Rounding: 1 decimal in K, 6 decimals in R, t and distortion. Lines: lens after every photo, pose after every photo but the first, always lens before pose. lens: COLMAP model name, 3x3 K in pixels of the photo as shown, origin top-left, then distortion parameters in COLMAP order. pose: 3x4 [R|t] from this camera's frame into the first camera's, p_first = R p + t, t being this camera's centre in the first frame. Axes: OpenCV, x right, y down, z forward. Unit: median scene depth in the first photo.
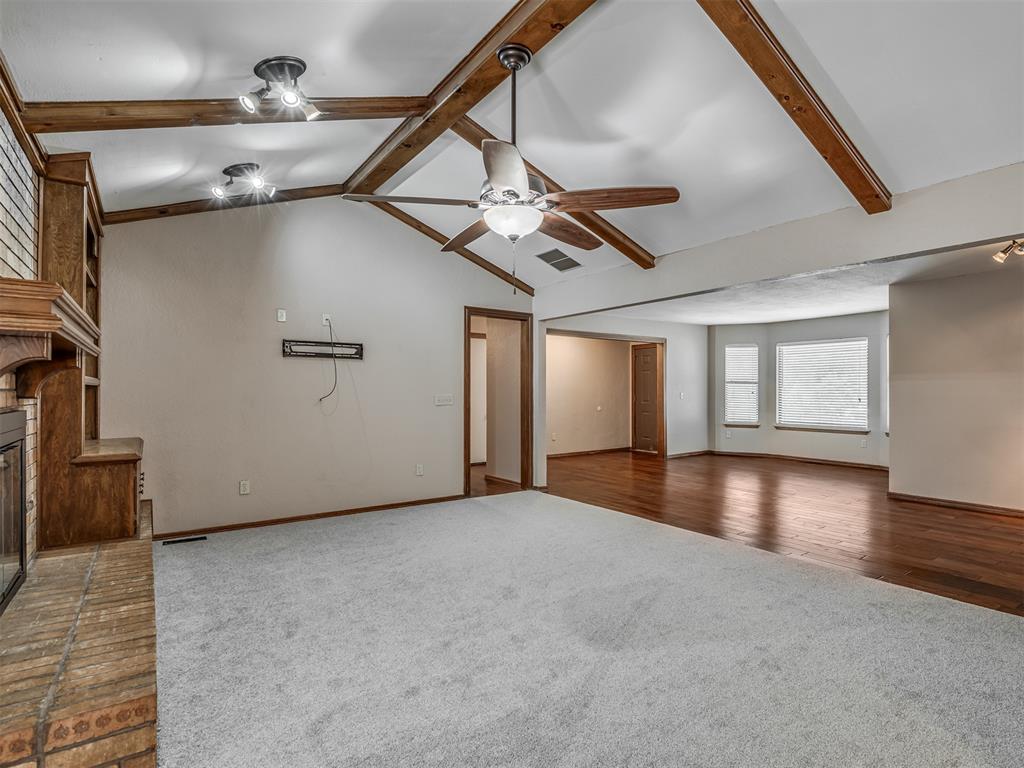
lens RADIAL K [[534.7, 0, 523.2], [0, 534.7, 389.0], [0, 0, 1]] dist [0.001173, -0.000426]
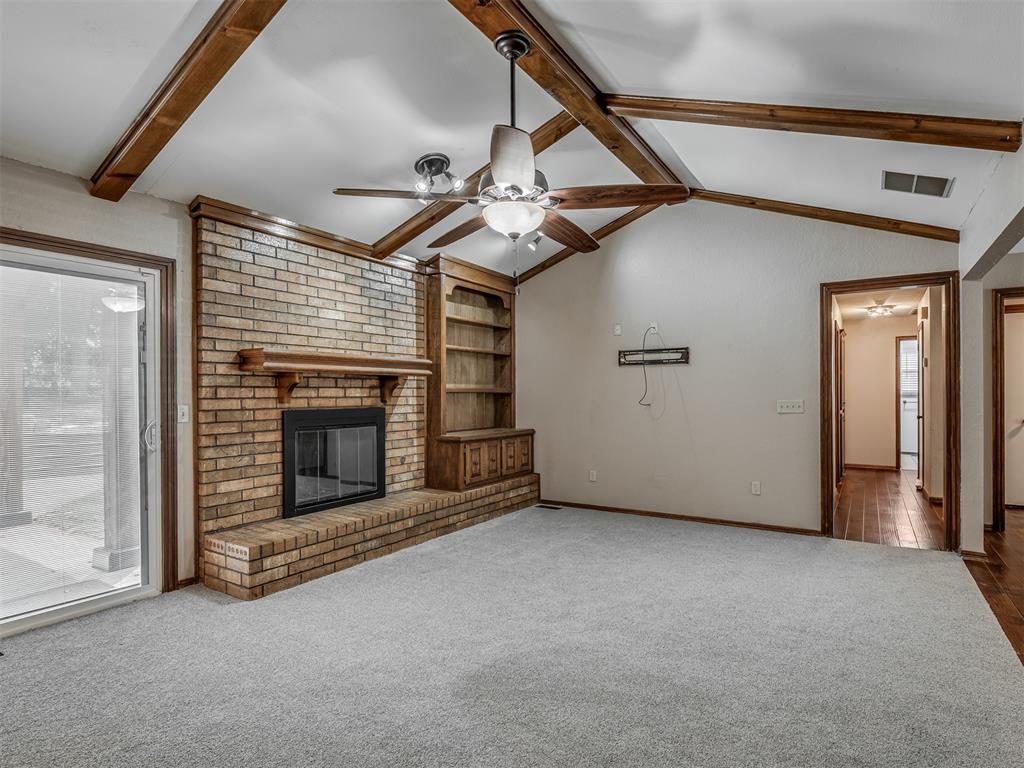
lens RADIAL K [[534.7, 0, 521.2], [0, 534.7, 386.9], [0, 0, 1]] dist [0.001173, -0.000426]
pose [[0.373554, -0.013928, -0.927504, 0.522889], [0.011240, 0.999882, -0.010488, -0.005922], [0.927540, -0.006508, 0.373666, 0.381788]]
